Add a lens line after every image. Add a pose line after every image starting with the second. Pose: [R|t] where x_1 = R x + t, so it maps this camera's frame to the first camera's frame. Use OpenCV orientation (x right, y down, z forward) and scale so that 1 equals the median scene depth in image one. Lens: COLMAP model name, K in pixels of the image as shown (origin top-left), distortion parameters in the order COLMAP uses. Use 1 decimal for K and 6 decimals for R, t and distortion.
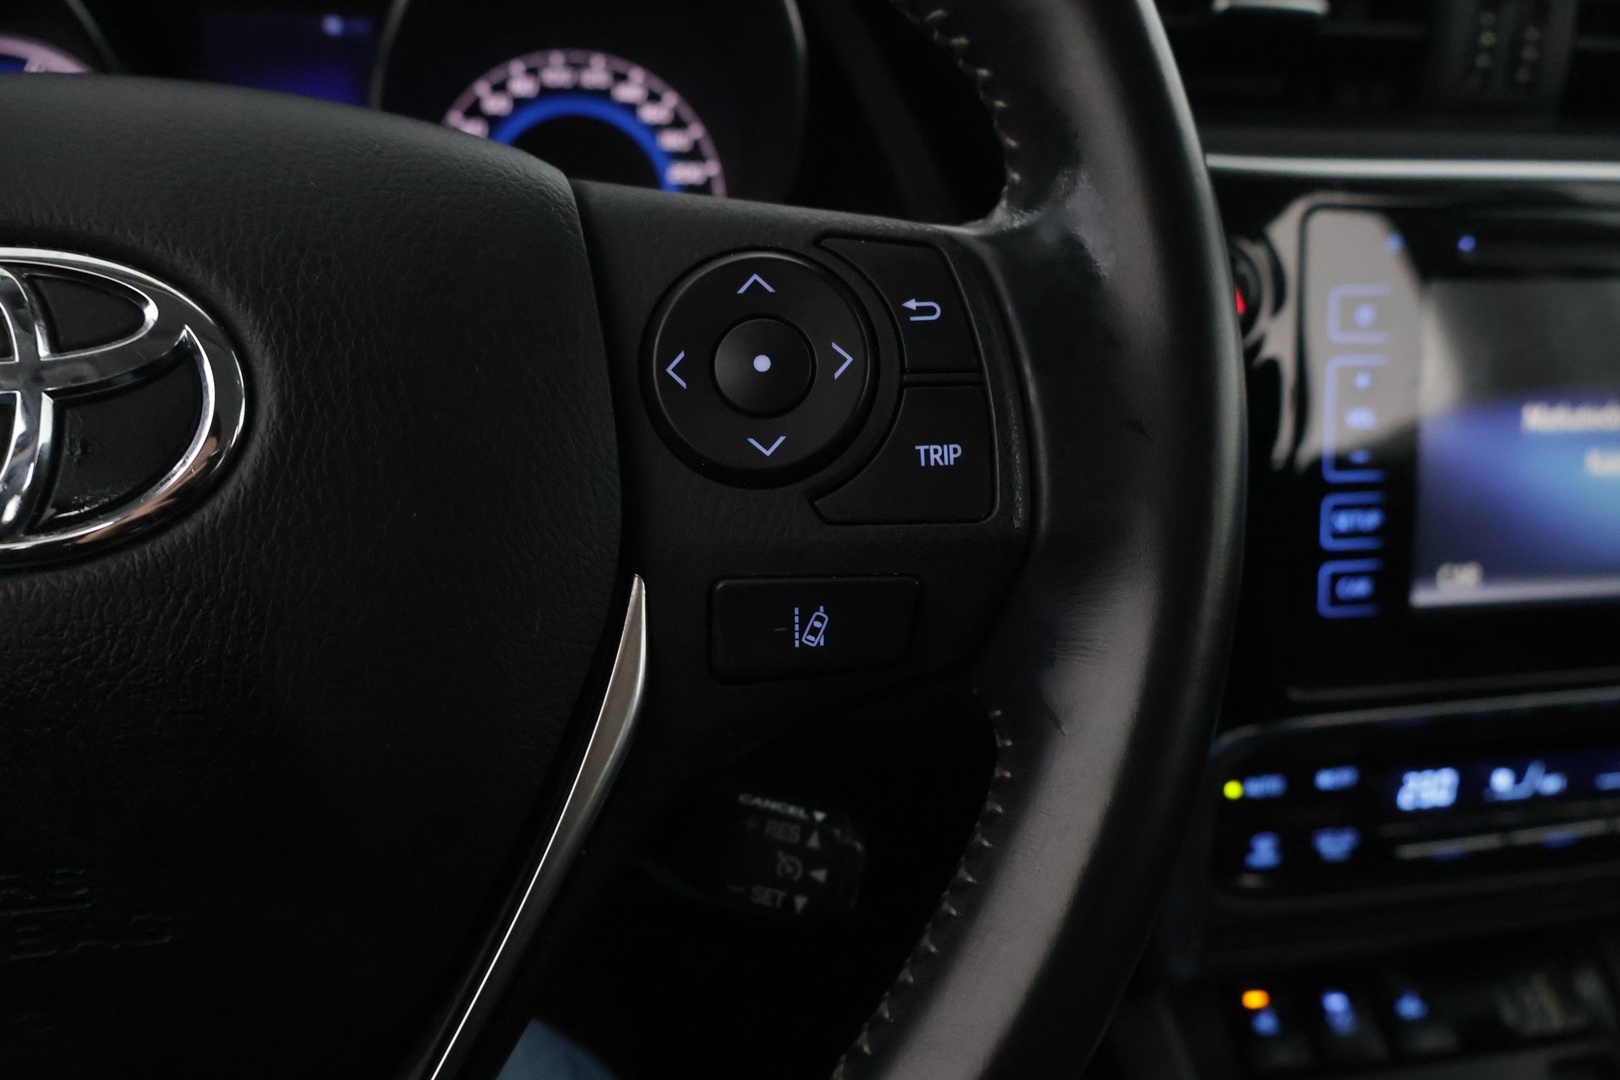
lens RADIAL K [[1455.1, 0, 810.0], [0, 1455.1, 540.0], [0, 0, 1]] dist [0.001070, -0.009583]
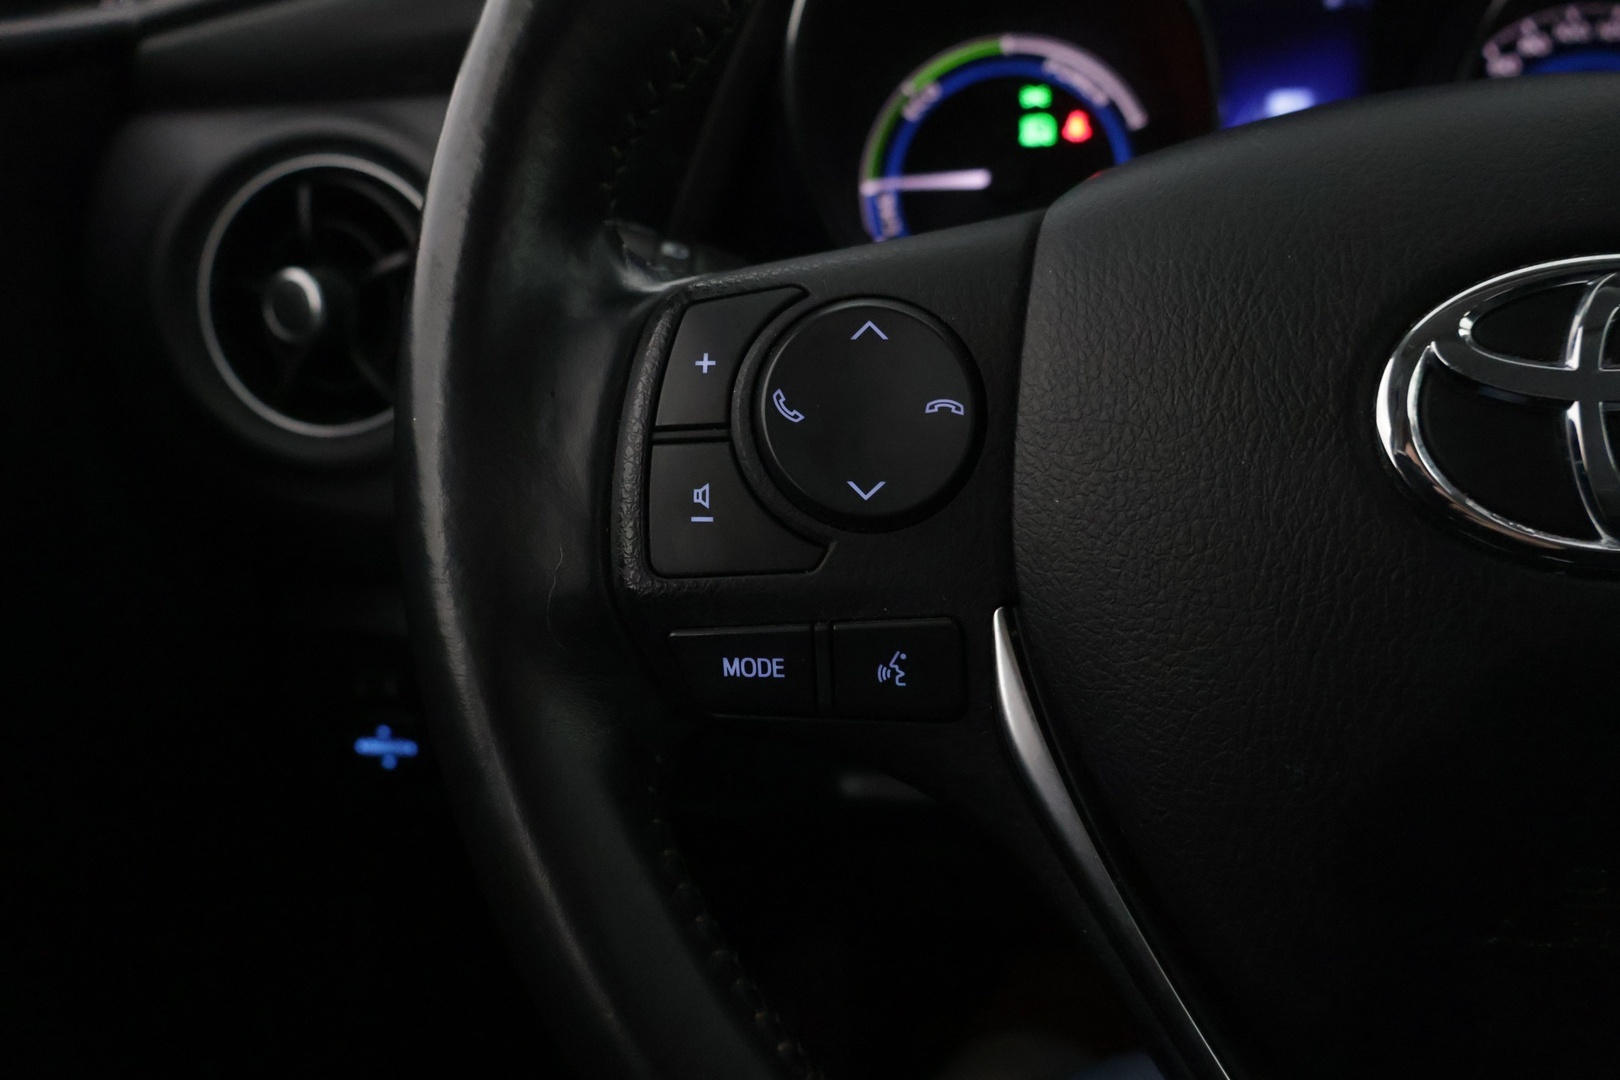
lens RADIAL K [[1455.1, 0, 810.0], [0, 1455.1, 540.0], [0, 0, 1]] dist [0.001070, -0.009583]
pose [[0.926036, 0.046559, -0.374552, -0.336848], [-0.035396, 0.998702, 0.036630, -0.009794], [0.375772, -0.020663, 0.926482, -0.077710]]
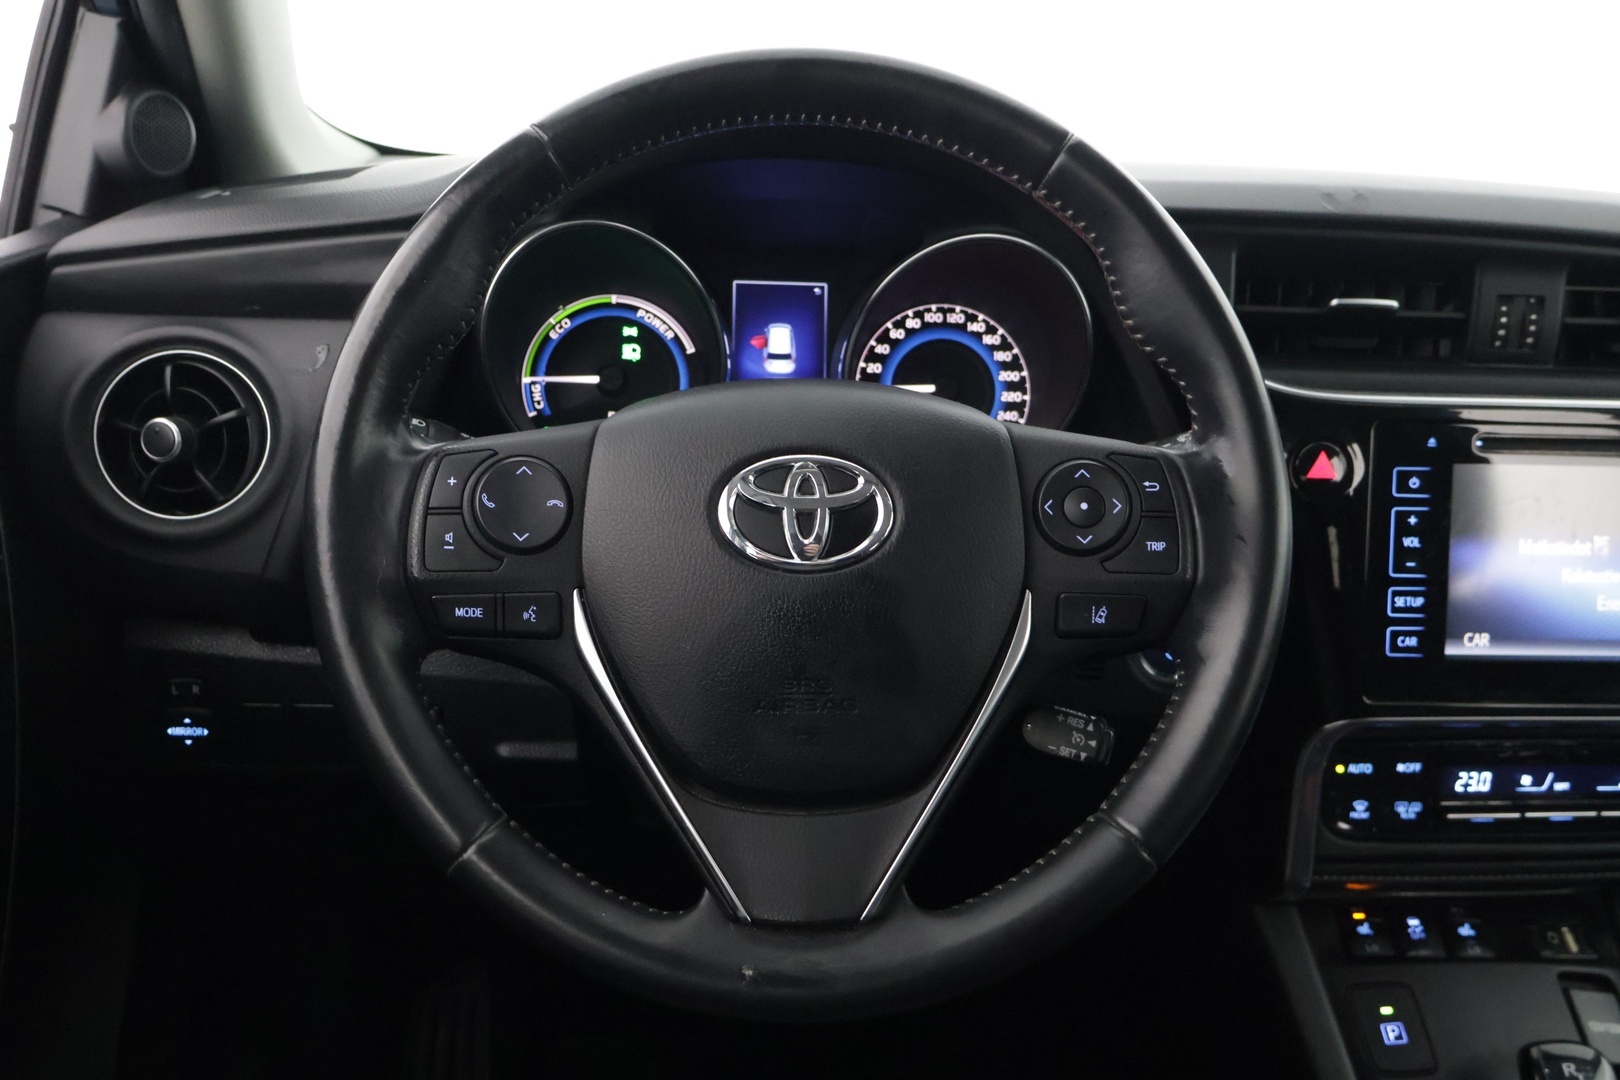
lens RADIAL K [[1478.2, 0, 810.0], [0, 1478.2, 540.0], [0, 0, 1]] dist [0.005647, -0.021755]
pose [[0.987495, 0.041201, -0.152169, -0.059327], [-0.052223, 0.996237, -0.069164, 0.073625], [0.148746, 0.076246, 0.985932, -0.846769]]
